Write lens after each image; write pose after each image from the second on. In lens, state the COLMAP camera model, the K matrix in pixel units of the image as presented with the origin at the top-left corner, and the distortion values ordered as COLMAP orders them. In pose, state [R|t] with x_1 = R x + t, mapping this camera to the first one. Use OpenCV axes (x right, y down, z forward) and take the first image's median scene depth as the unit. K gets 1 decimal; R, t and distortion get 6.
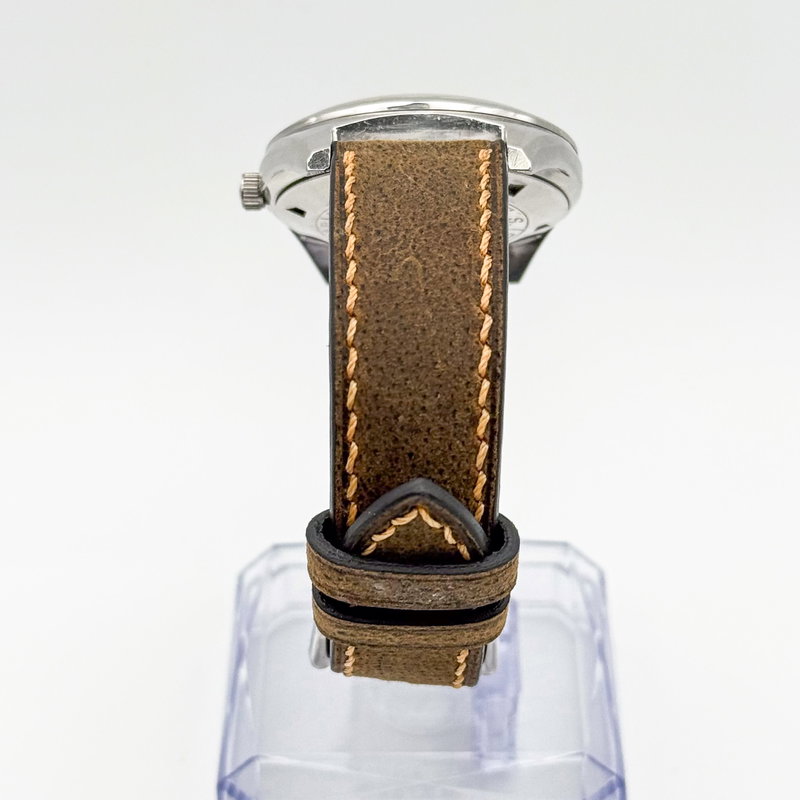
lens RADIAL K [[2349.3, 0, 401.0], [0, 2349.3, 332.1], [0, 0, 1]] dist [0.103289, -1.244583]
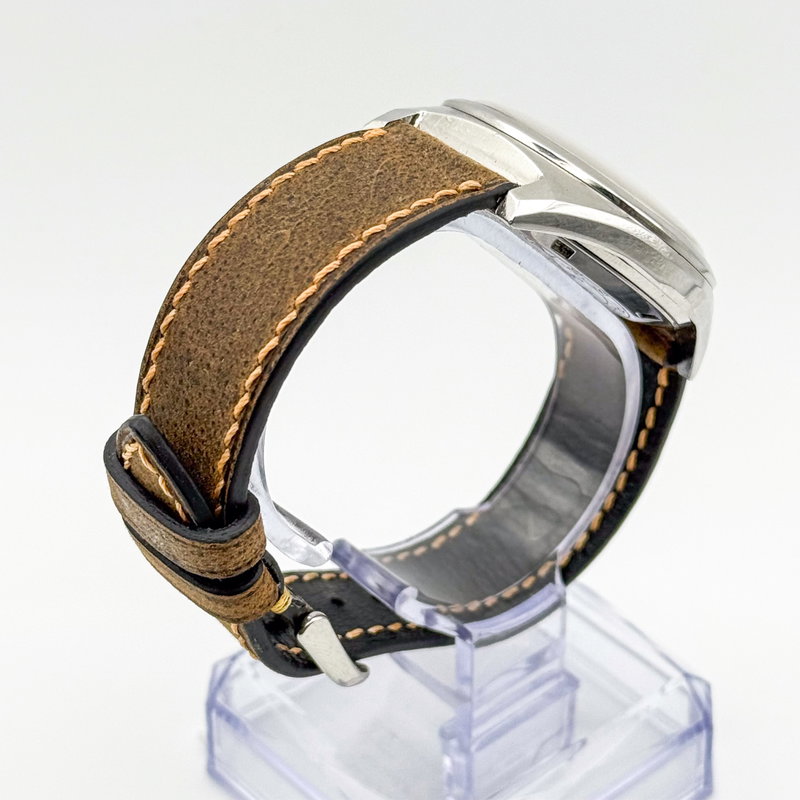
lens RADIAL K [[2349.3, 0, 401.0], [0, 2349.3, 332.1], [0, 0, 1]] dist [0.103289, -1.244583]
pose [[0.663733, 0.433334, -0.609656, 0.668110], [-0.423192, 0.889639, 0.171613, -0.186651], [0.616740, 0.144097, 0.773866, 0.268202]]
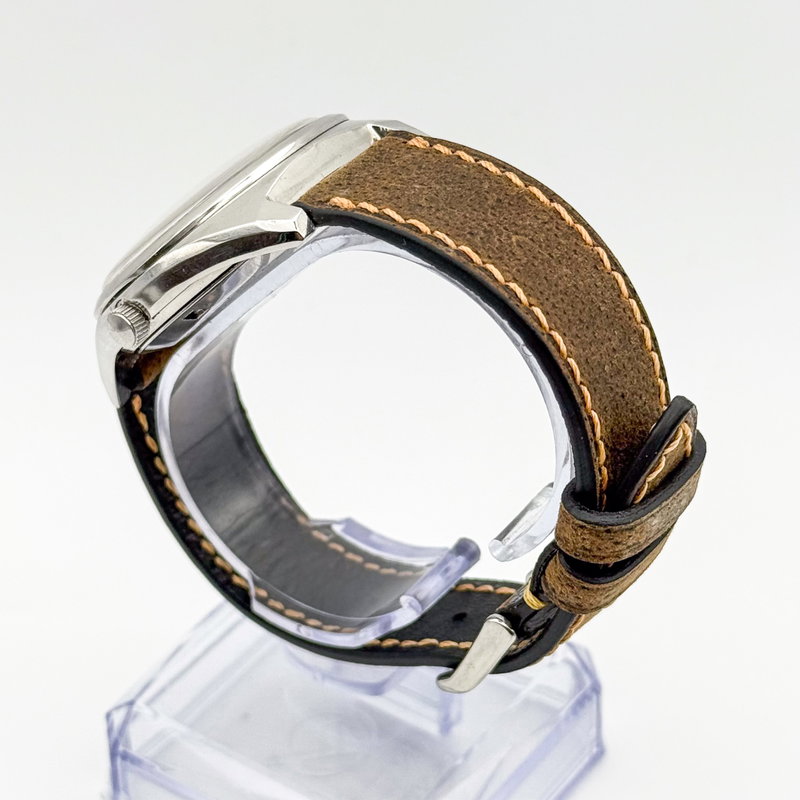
lens RADIAL K [[2349.3, 0, 401.0], [0, 2349.3, 332.1], [0, 0, 1]] dist [0.103289, -1.244583]
pose [[0.570218, -0.464666, 0.677448, -0.742212], [0.473355, 0.859840, 0.191340, -0.217092], [-0.671406, 0.211568, 0.710248, 0.319689]]
